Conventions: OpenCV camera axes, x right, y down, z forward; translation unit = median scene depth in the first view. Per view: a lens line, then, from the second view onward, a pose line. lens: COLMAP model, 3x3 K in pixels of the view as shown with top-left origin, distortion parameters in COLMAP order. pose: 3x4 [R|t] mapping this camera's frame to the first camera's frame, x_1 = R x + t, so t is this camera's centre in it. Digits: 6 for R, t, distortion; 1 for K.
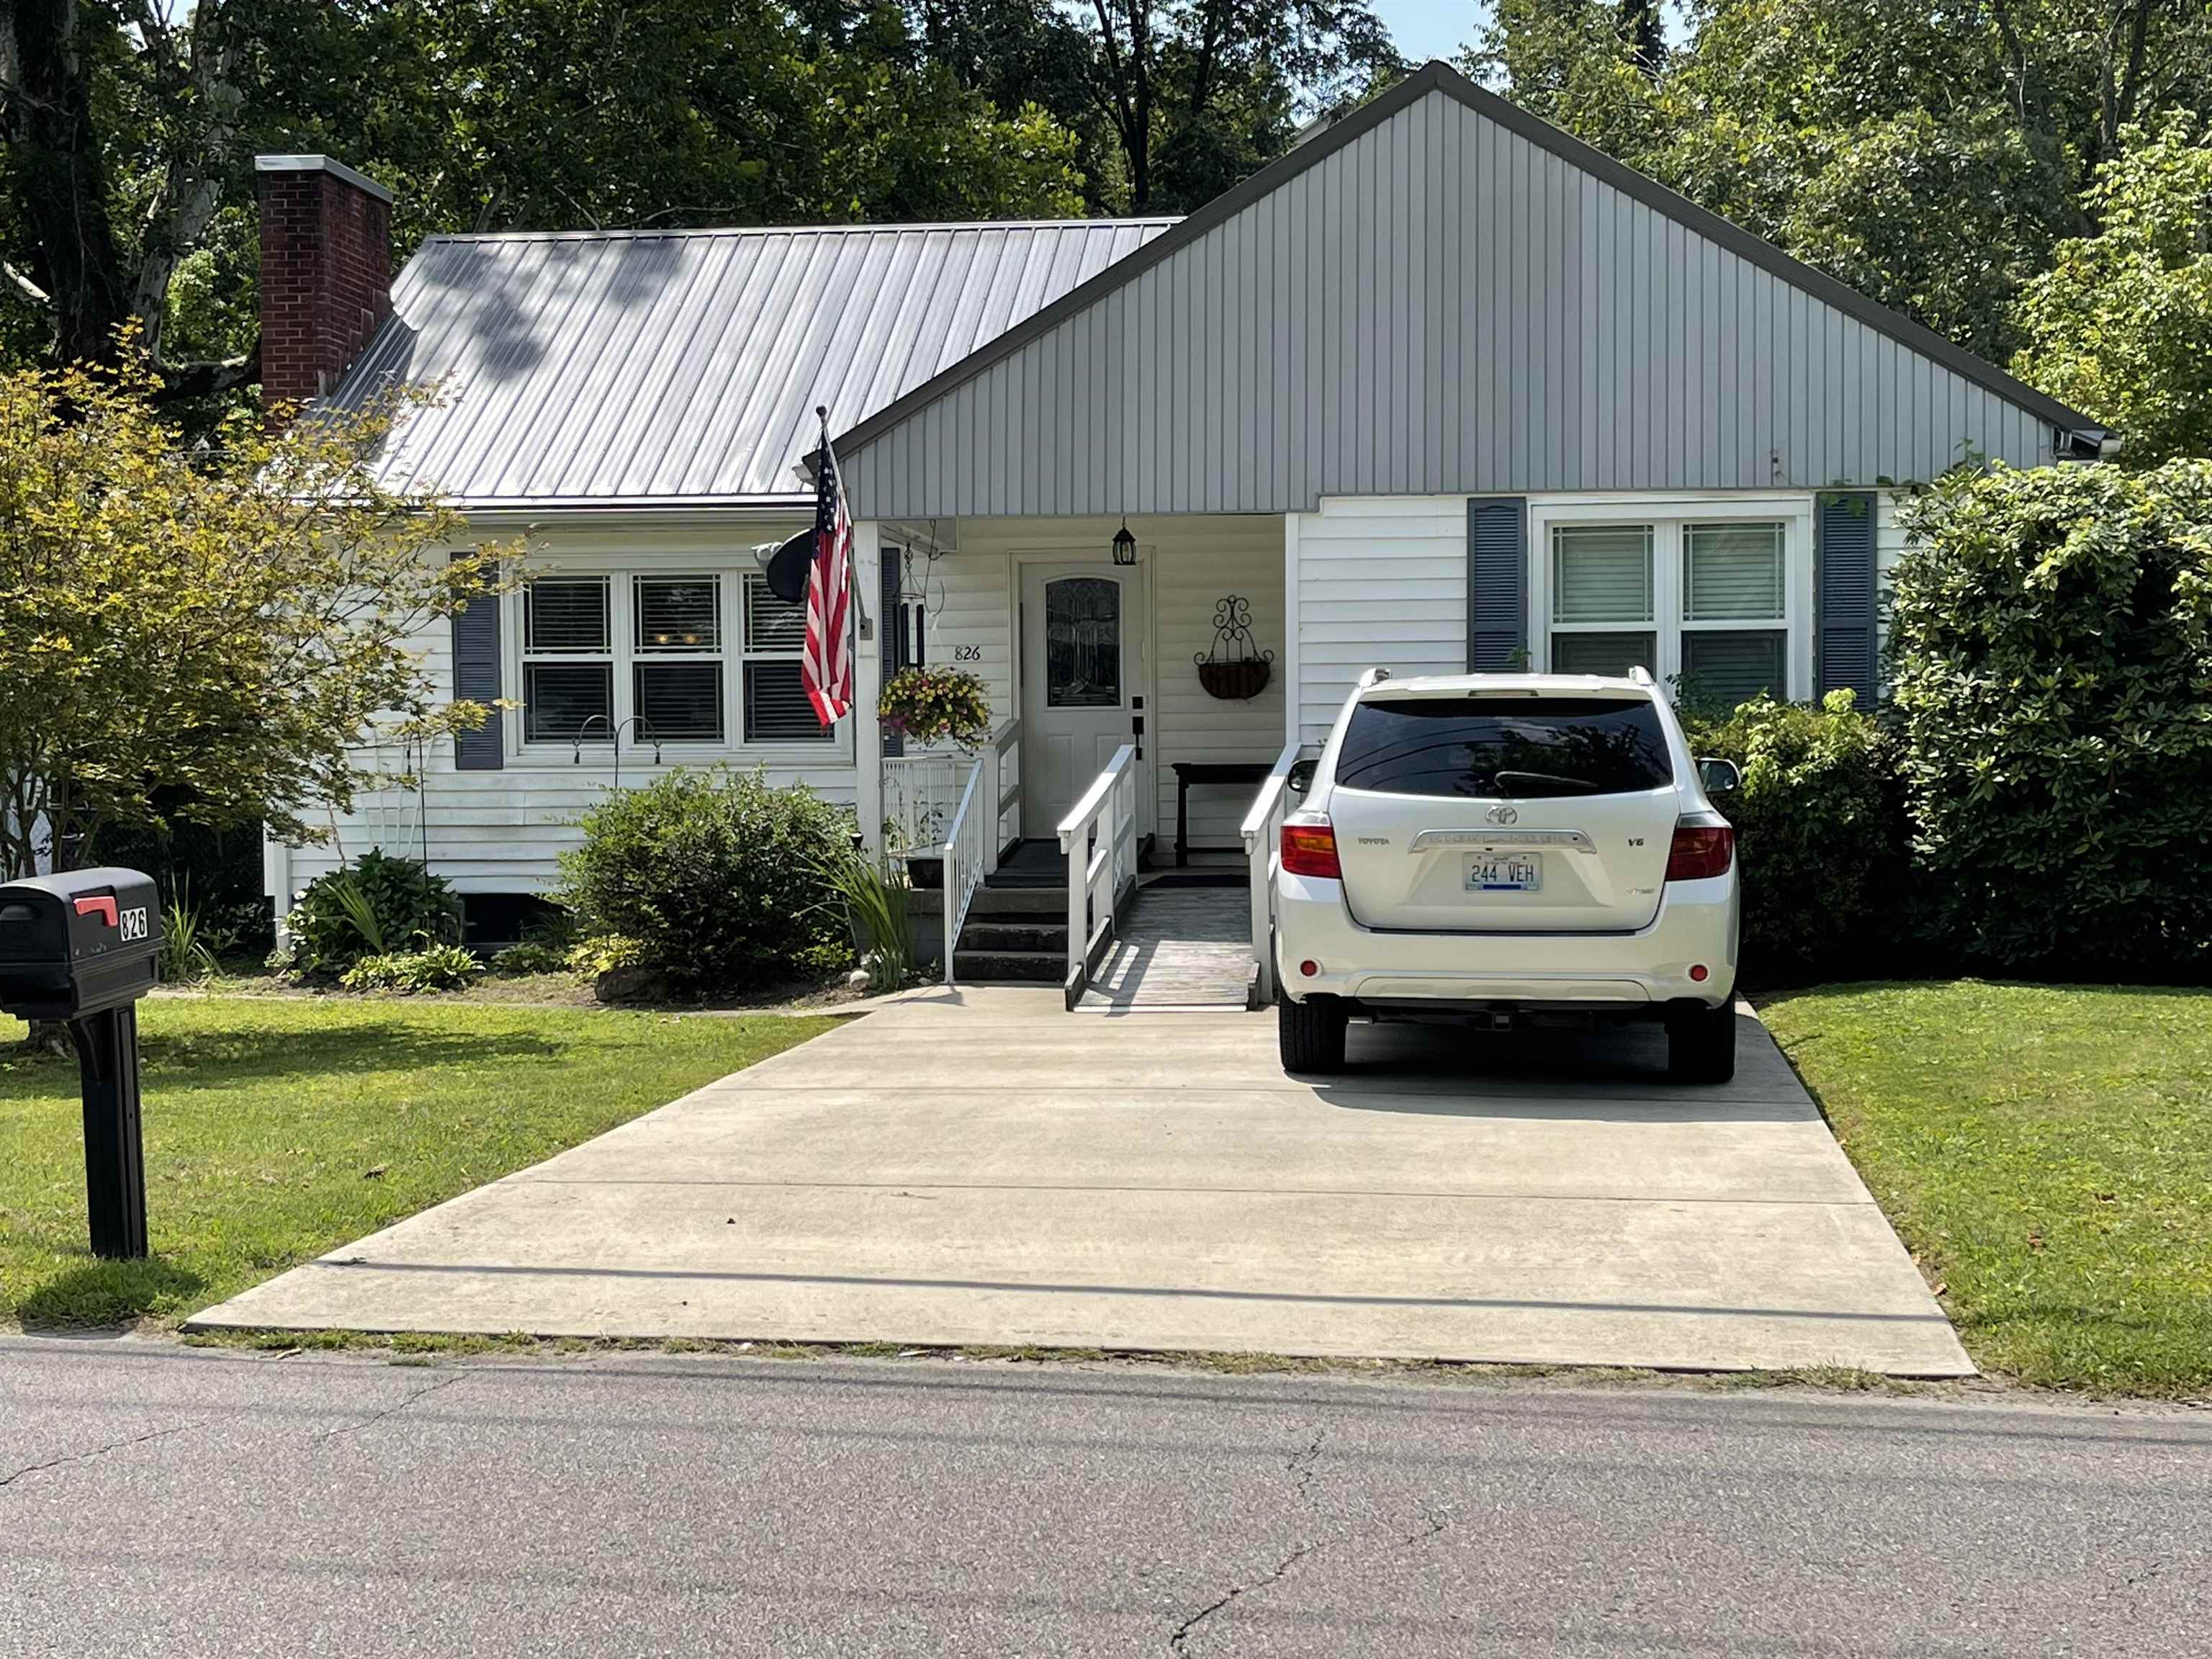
lens RADIAL K [[3244.2, 0, 1085.3], [0, 3244.2, 831.3], [0, 0, 1]] dist [0.054512, 0.000000]
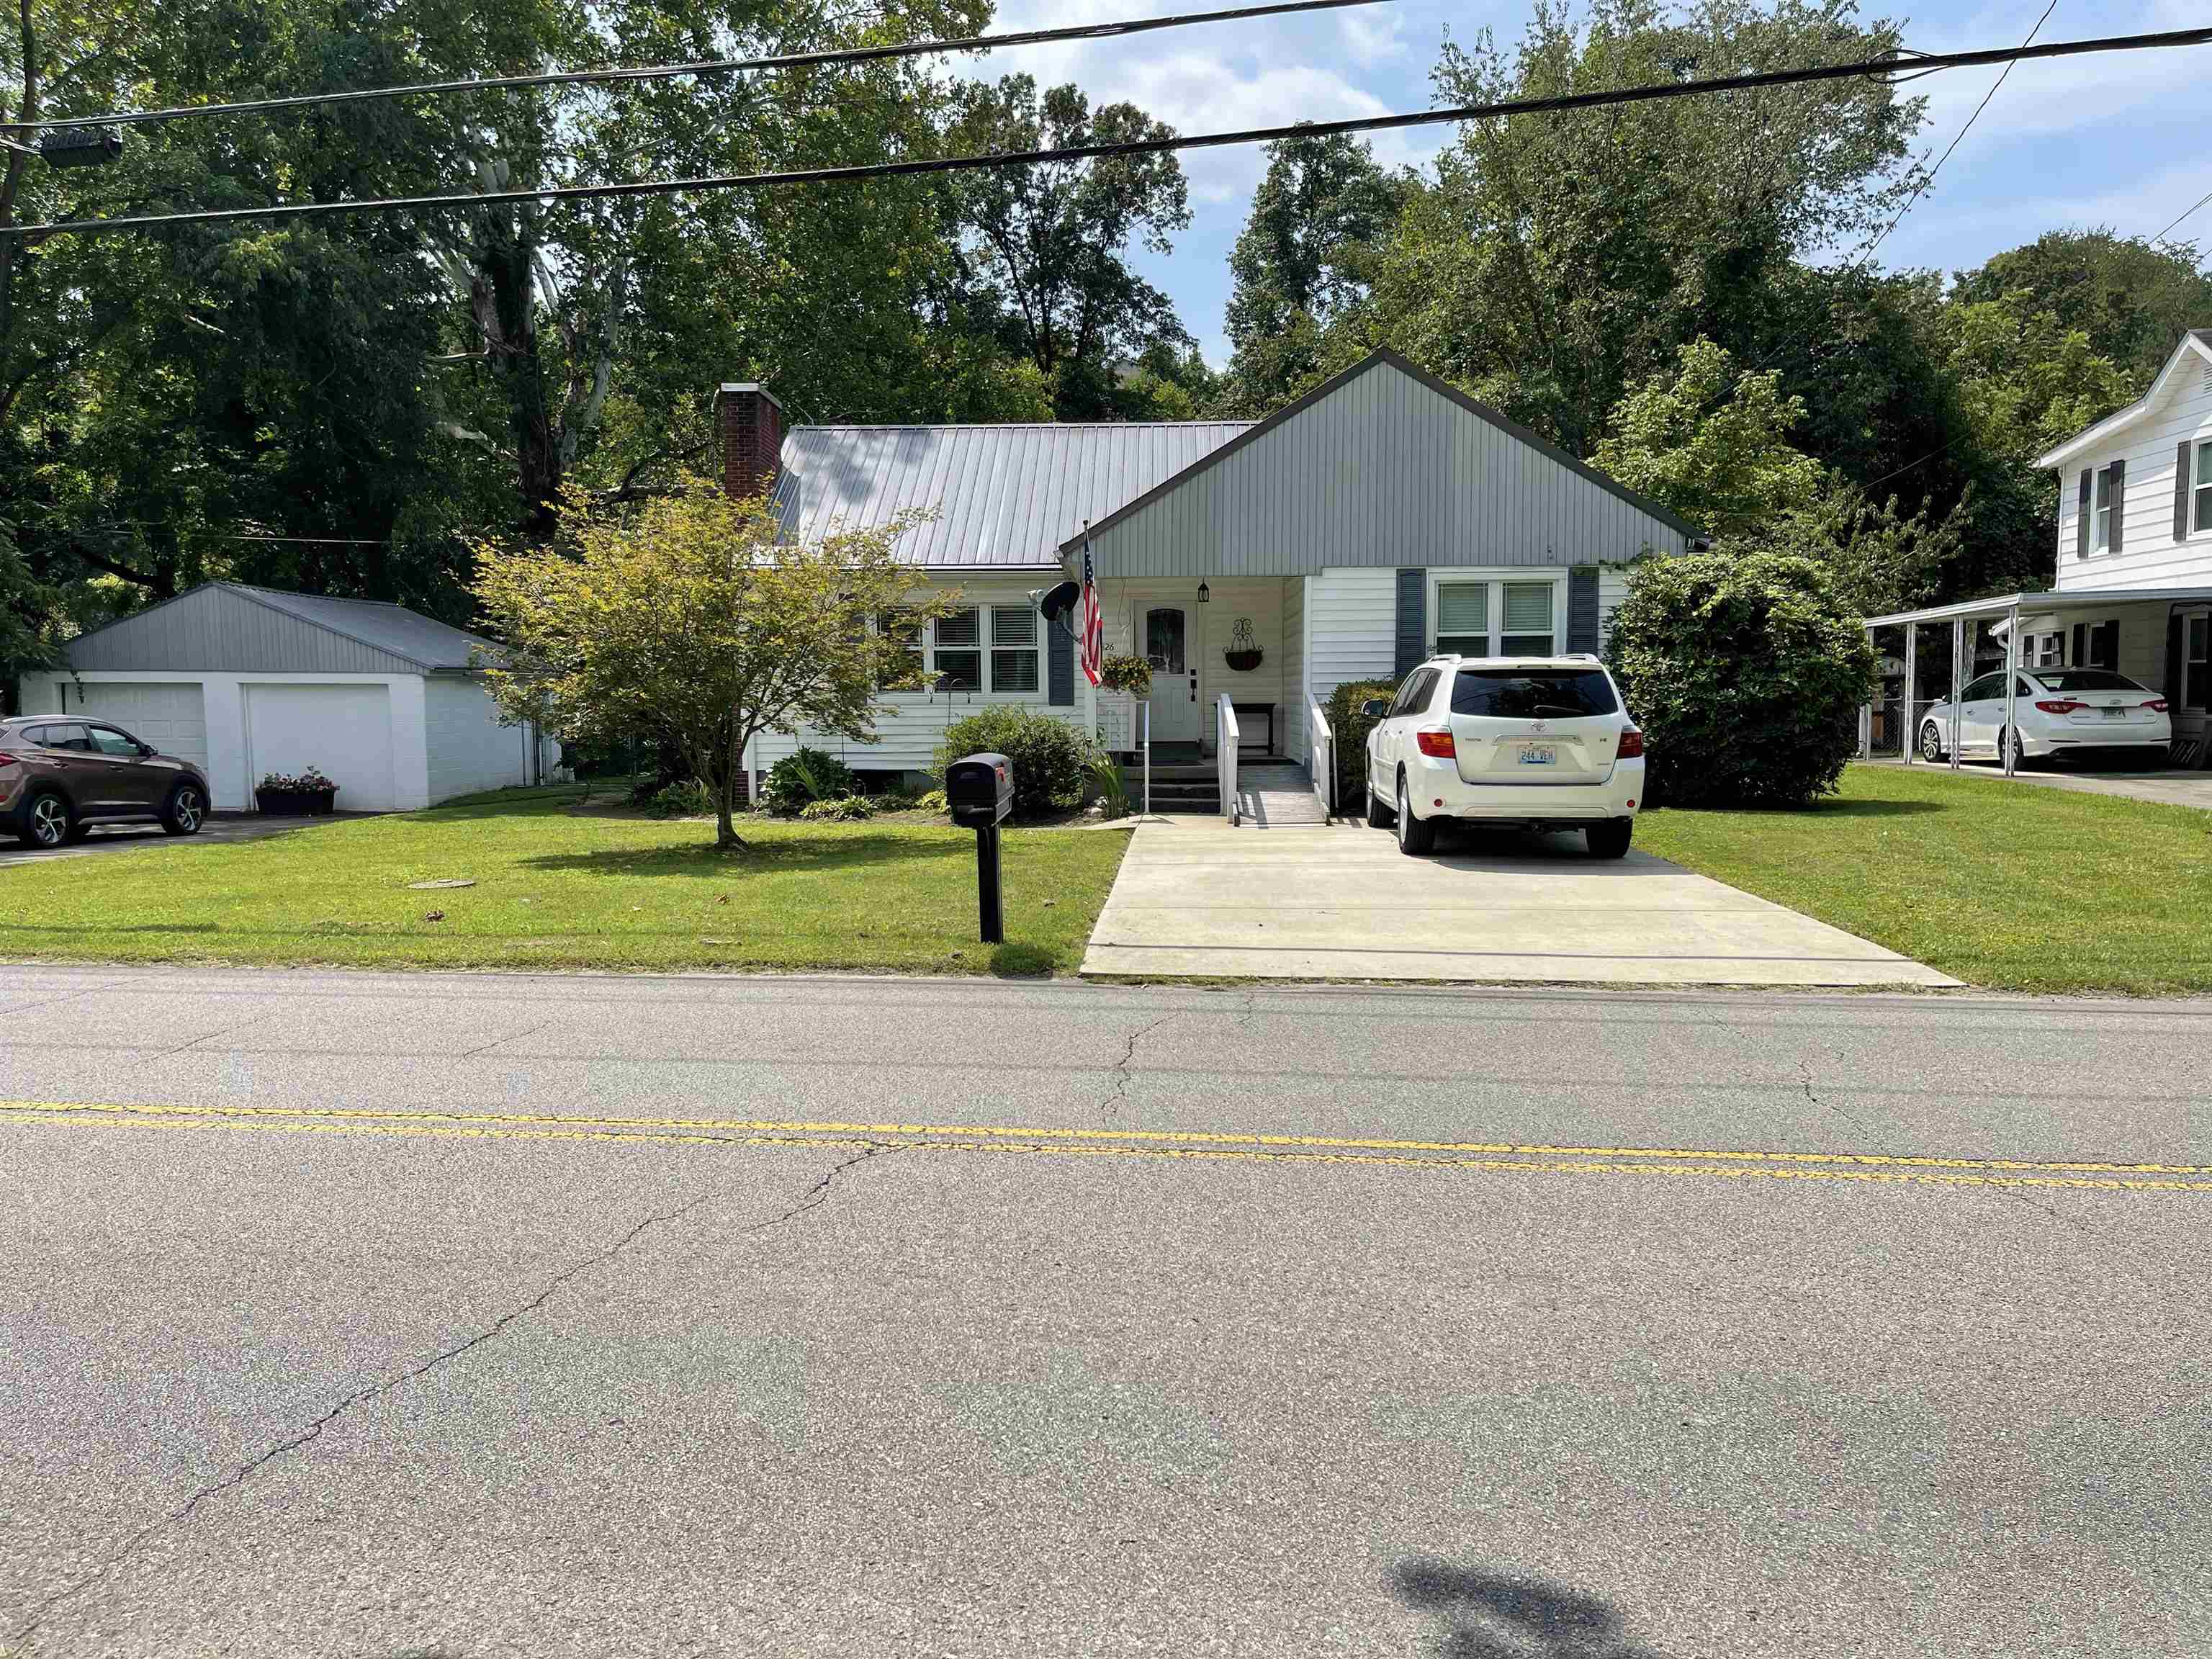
lens RADIAL K [[1677.1, 0, 1105.5], [0, 1677.1, 828.2], [0, 0, 1]] dist [0.060457, -0.076683]
pose [[0.996060, -0.005618, 0.088508, -0.158625], [0.000941, 0.998605, 0.052798, 0.001675], [-0.088681, -0.052506, 0.994675, -0.021149]]
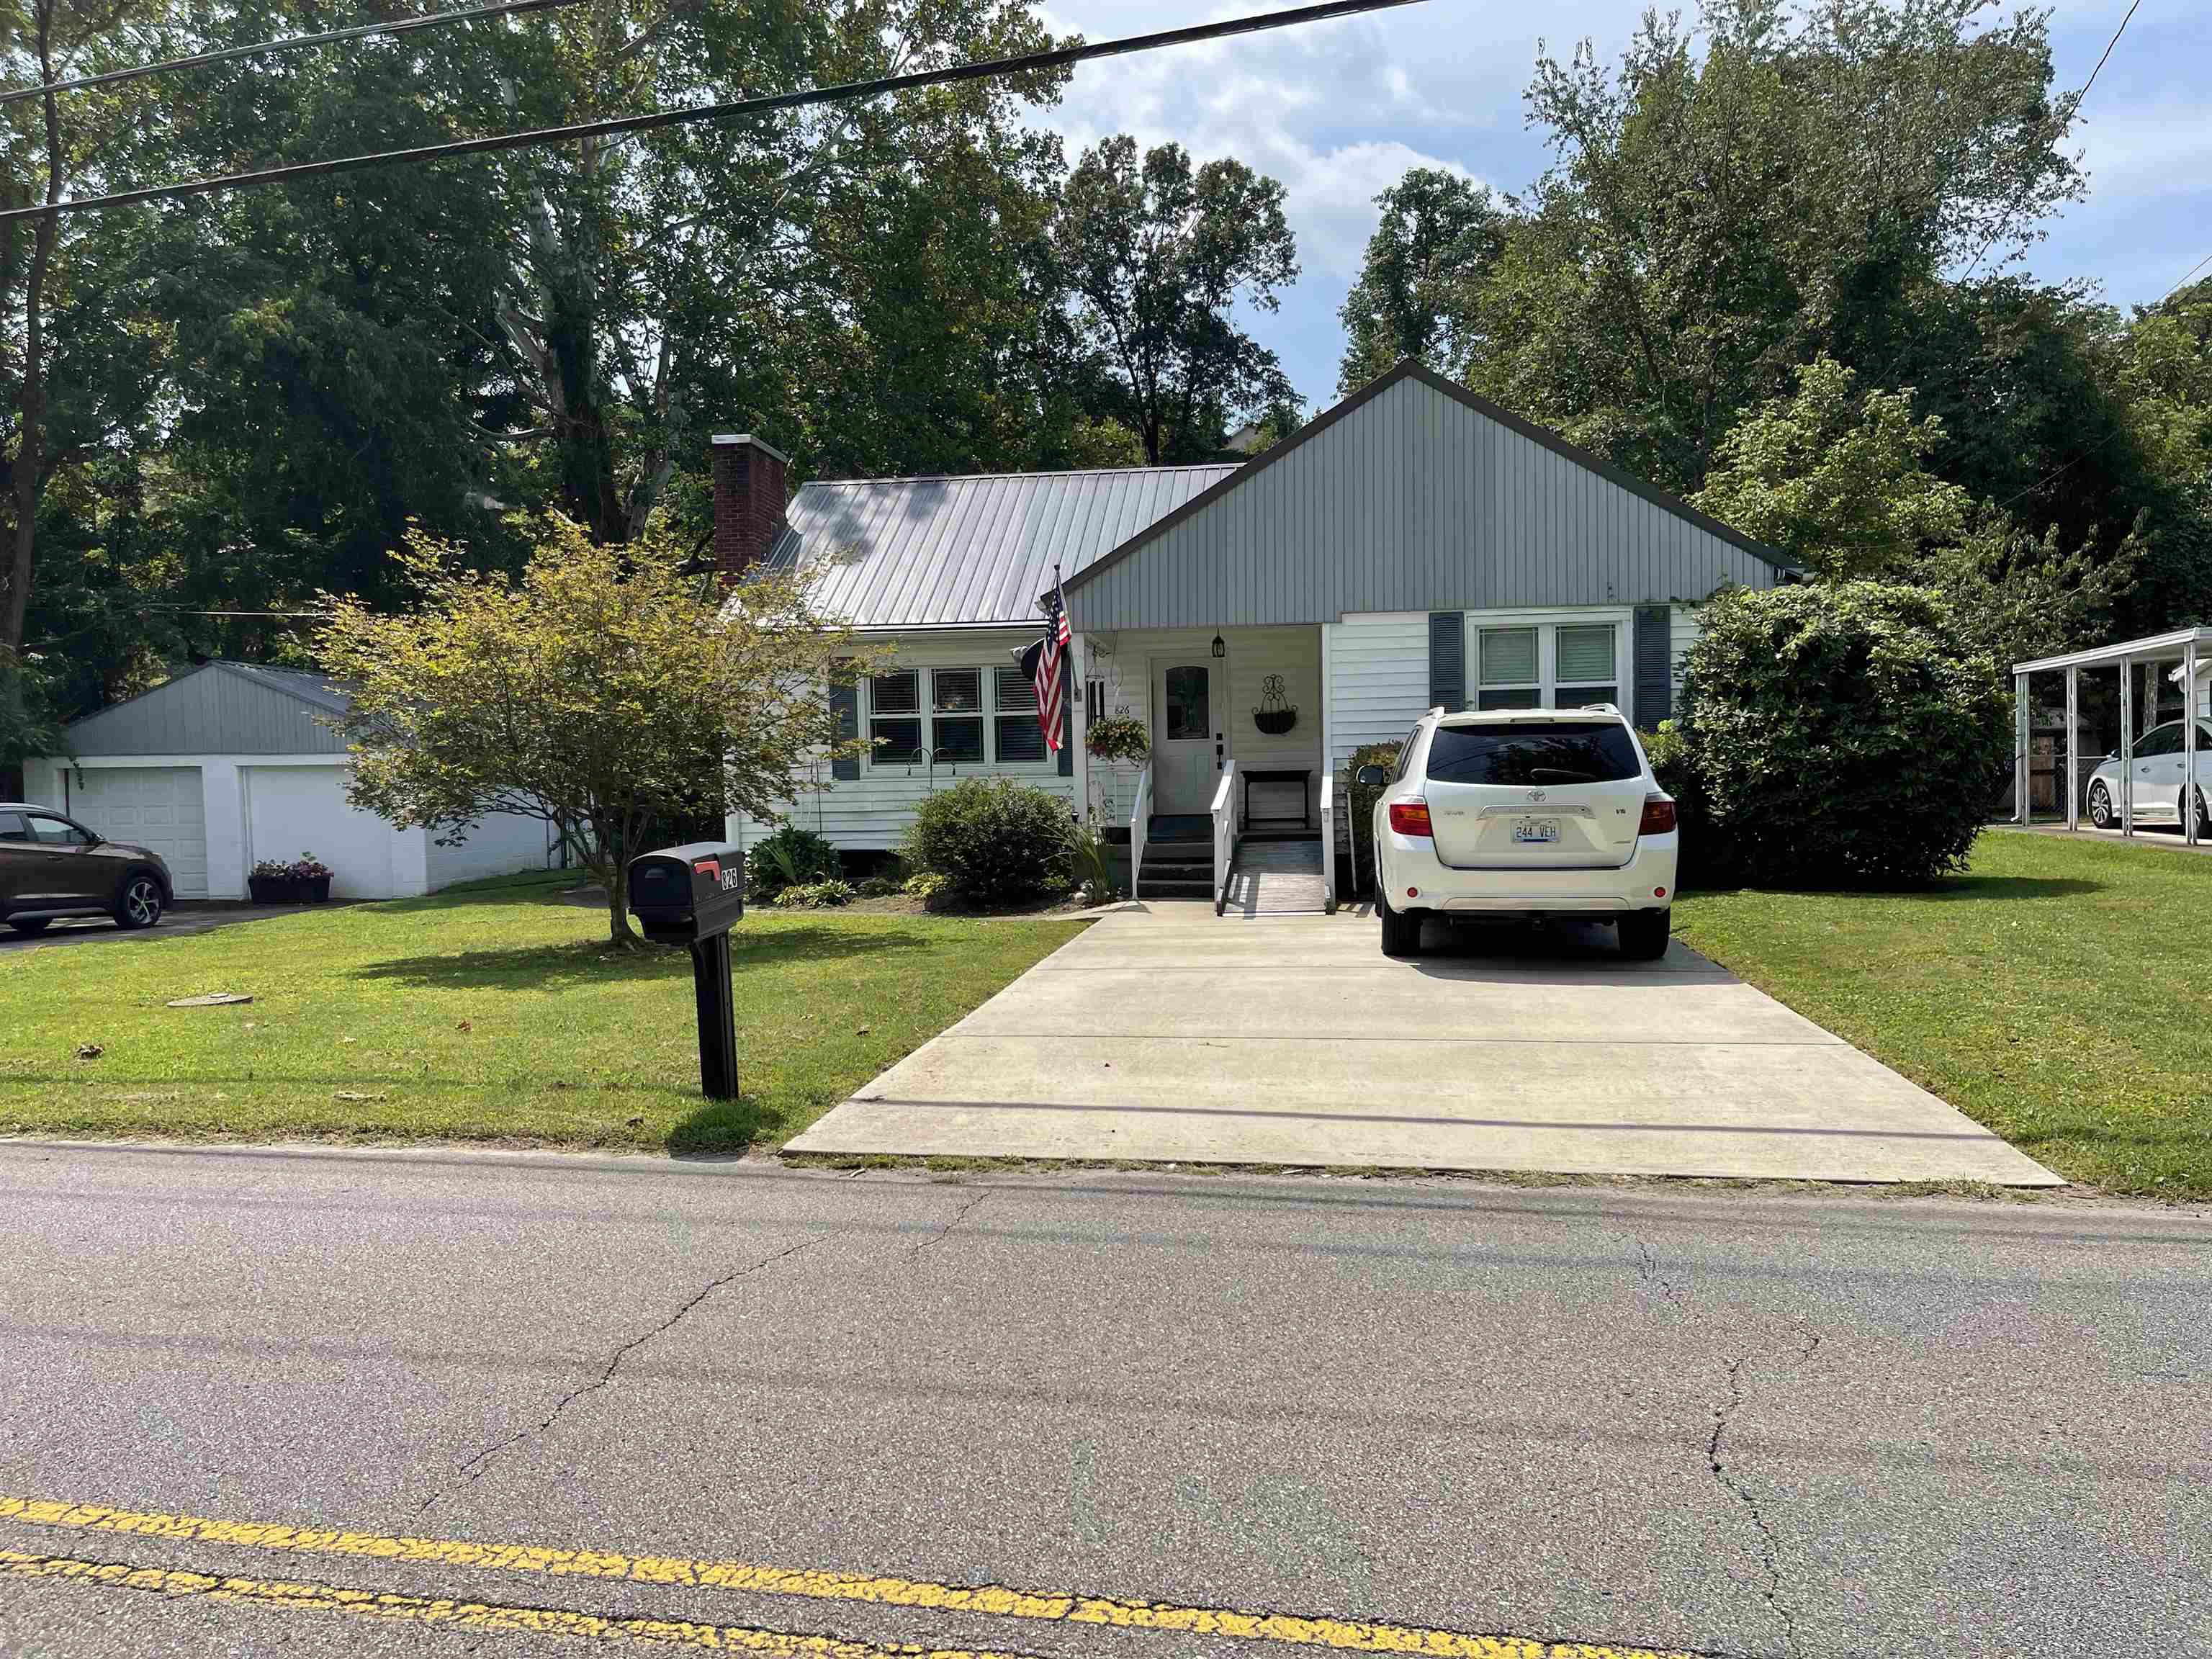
lens RADIAL K [[1677.1, 0, 1092.6], [0, 1677.1, 839.6], [0, 0, 1]] dist [0.060457, -0.076683]
pose [[0.999878, -0.013510, -0.007863, -0.057263], [0.013642, 0.999762, 0.017046, -0.000388], [0.007631, -0.017152, 0.999824, 0.108630]]
